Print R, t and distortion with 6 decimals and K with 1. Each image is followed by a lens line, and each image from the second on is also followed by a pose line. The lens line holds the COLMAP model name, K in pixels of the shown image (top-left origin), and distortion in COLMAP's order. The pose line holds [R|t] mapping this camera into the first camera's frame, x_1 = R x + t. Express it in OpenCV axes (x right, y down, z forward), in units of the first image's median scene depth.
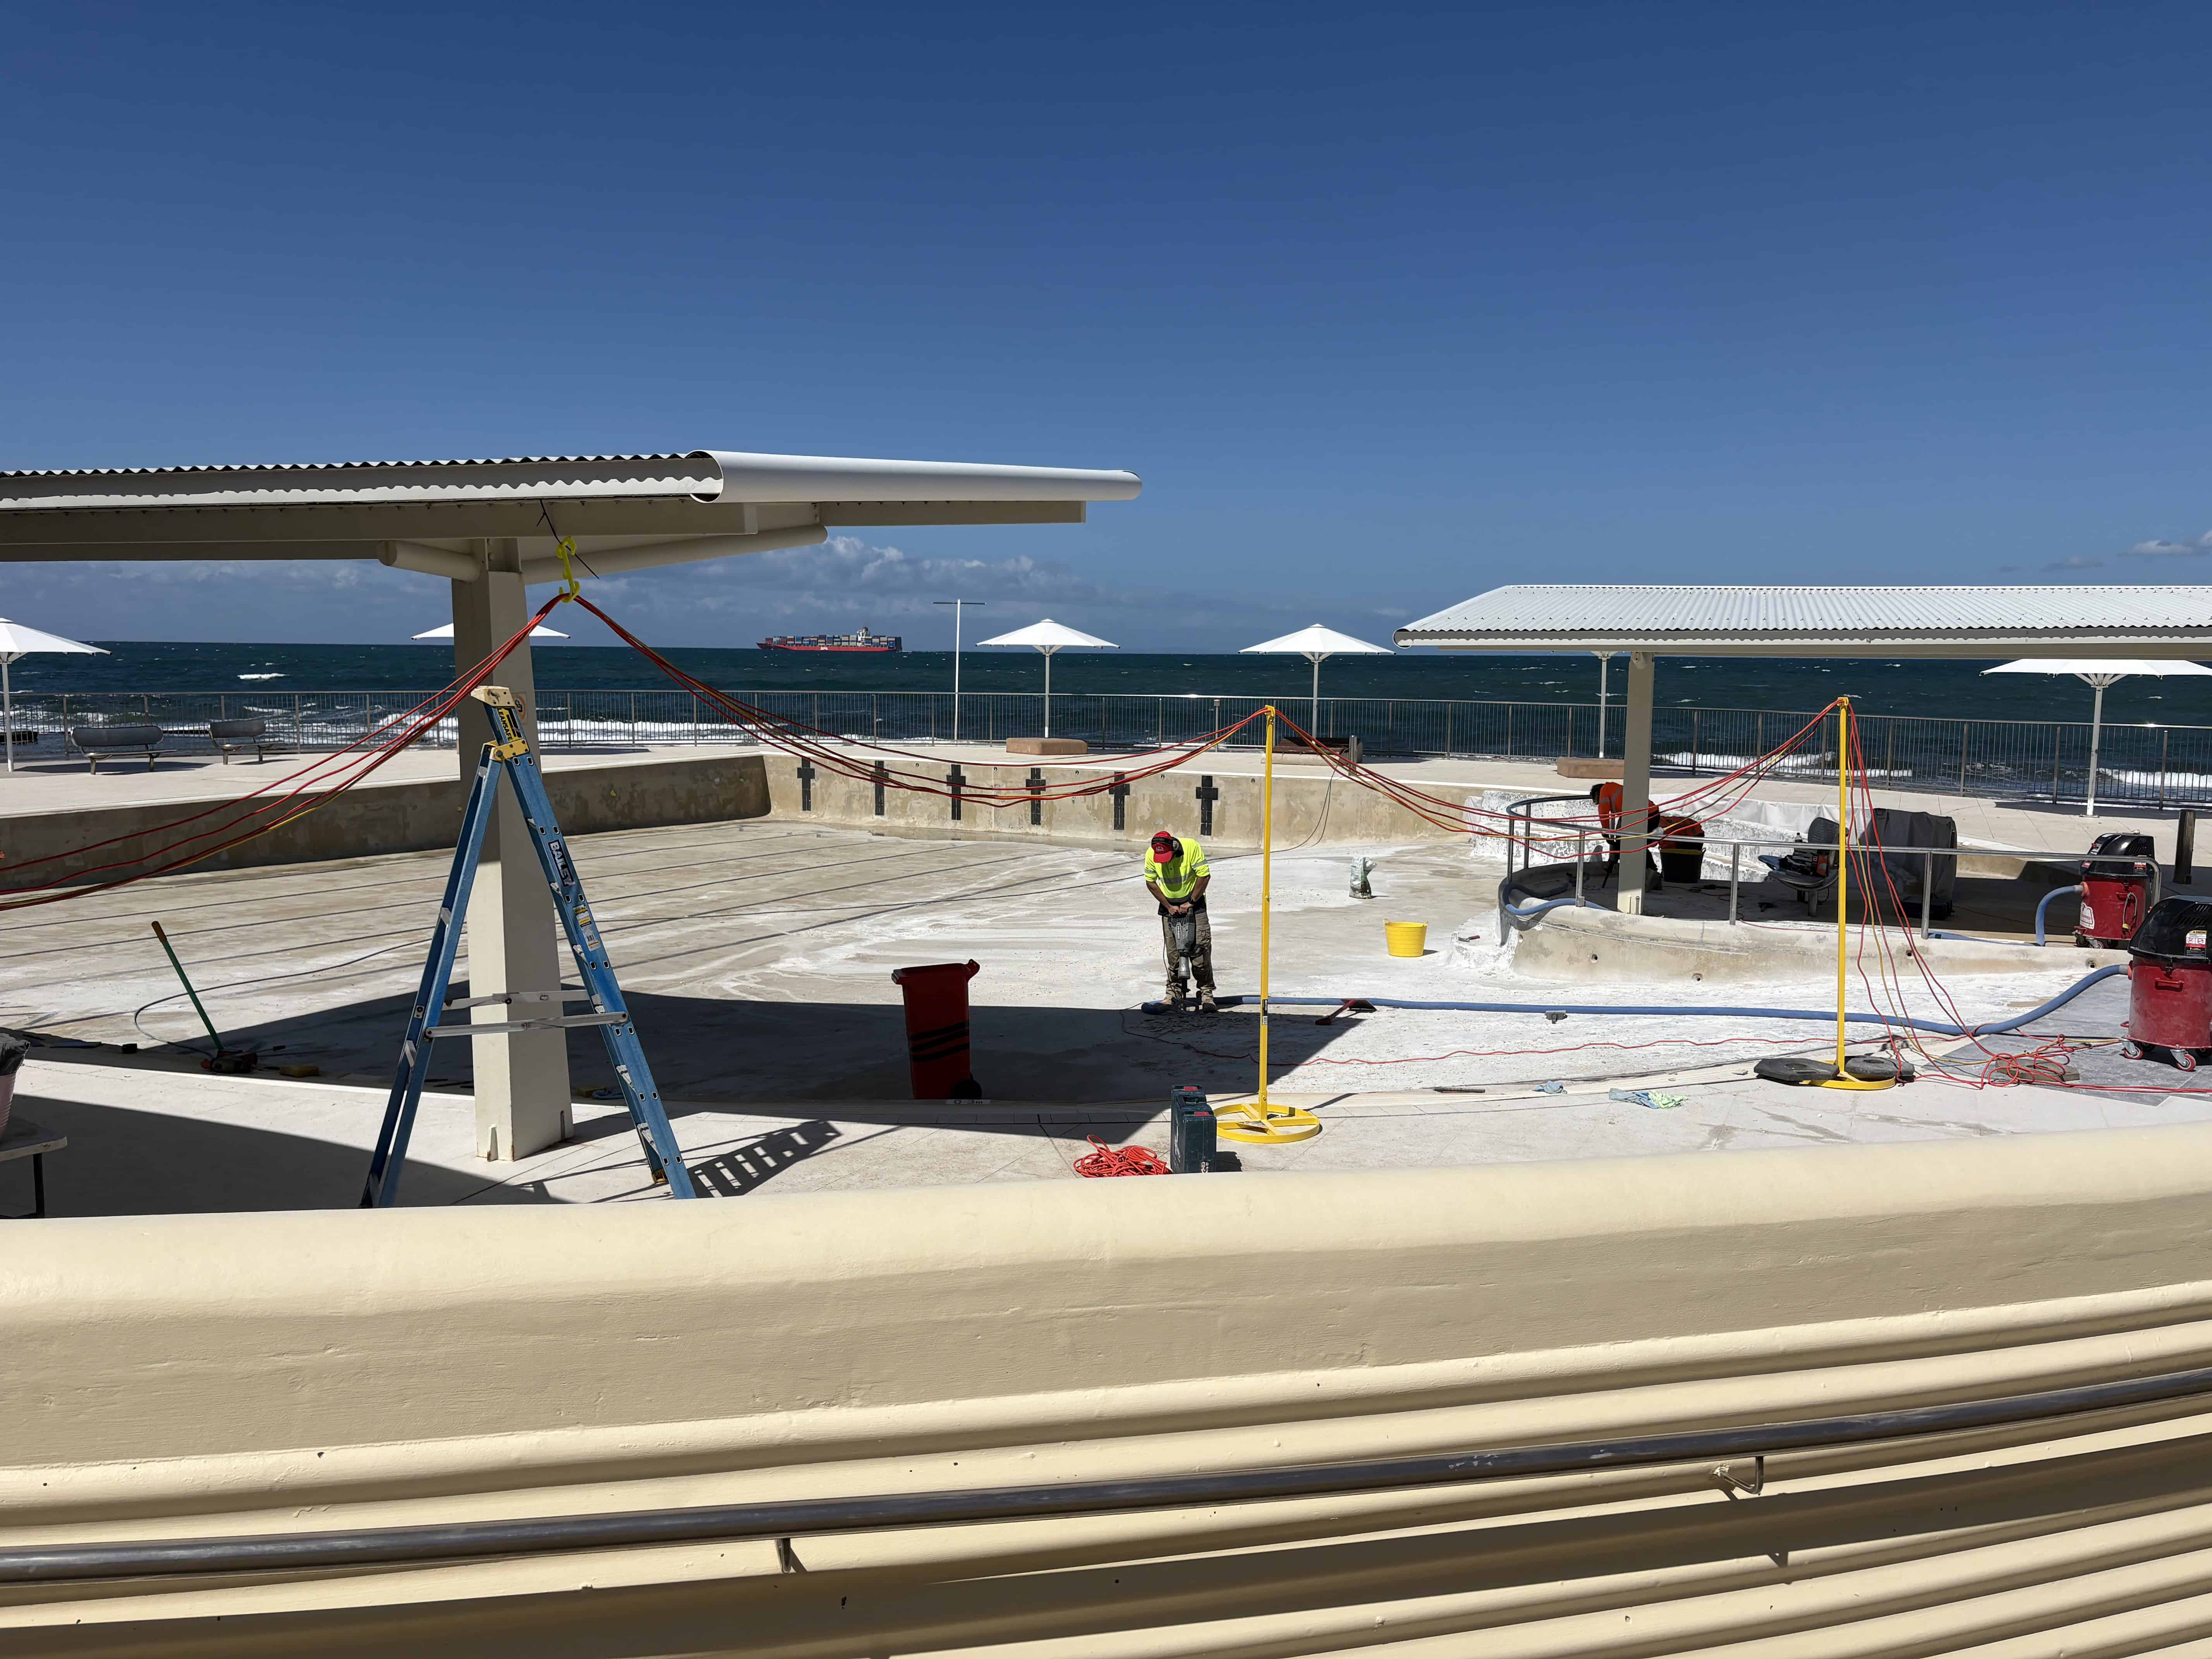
lens RADIAL K [[1650.4, 0, 1122.0], [0, 1650.4, 832.0], [0, 0, 1]] dist [0.064476, -0.009115]
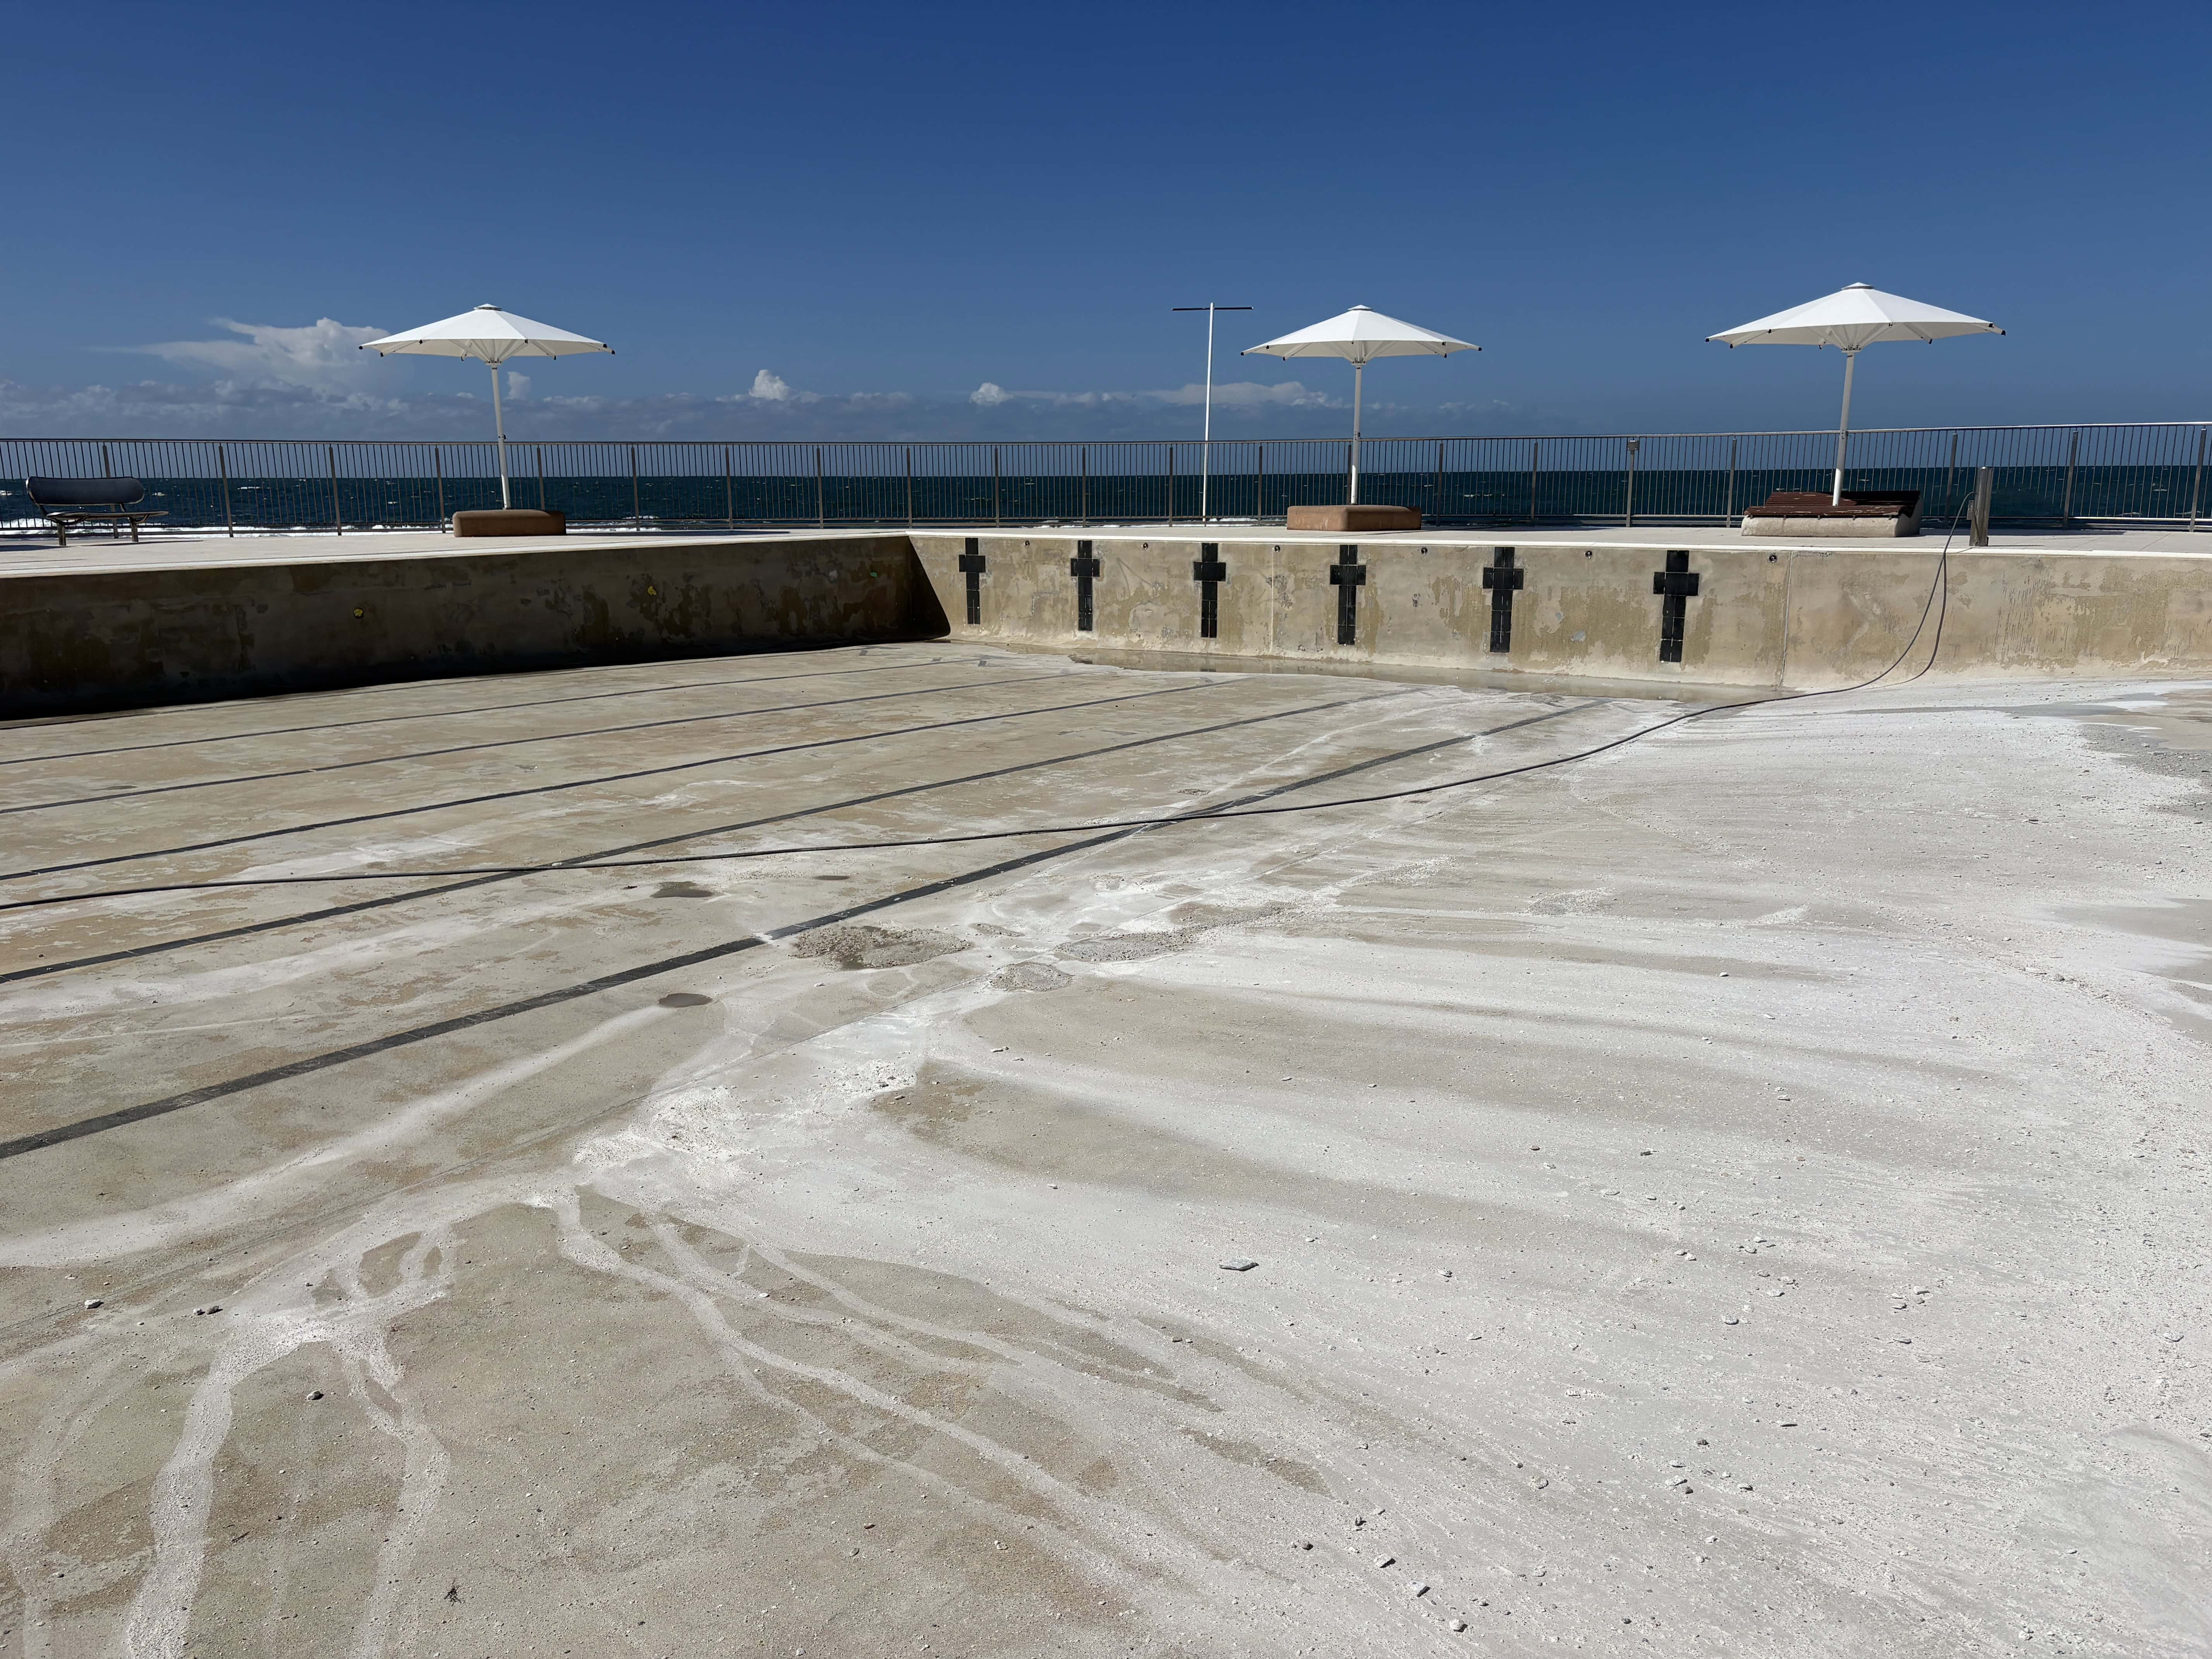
lens RADIAL K [[1650.4, 0, 1108.7], [0, 1650.4, 842.7], [0, 0, 1]] dist [0.064476, -0.009115]
pose [[0.989092, 0.017433, -0.146264, -0.049981], [-0.001285, 0.993956, 0.109775, 0.001172], [0.147294, -0.108390, 0.983136, 0.416584]]
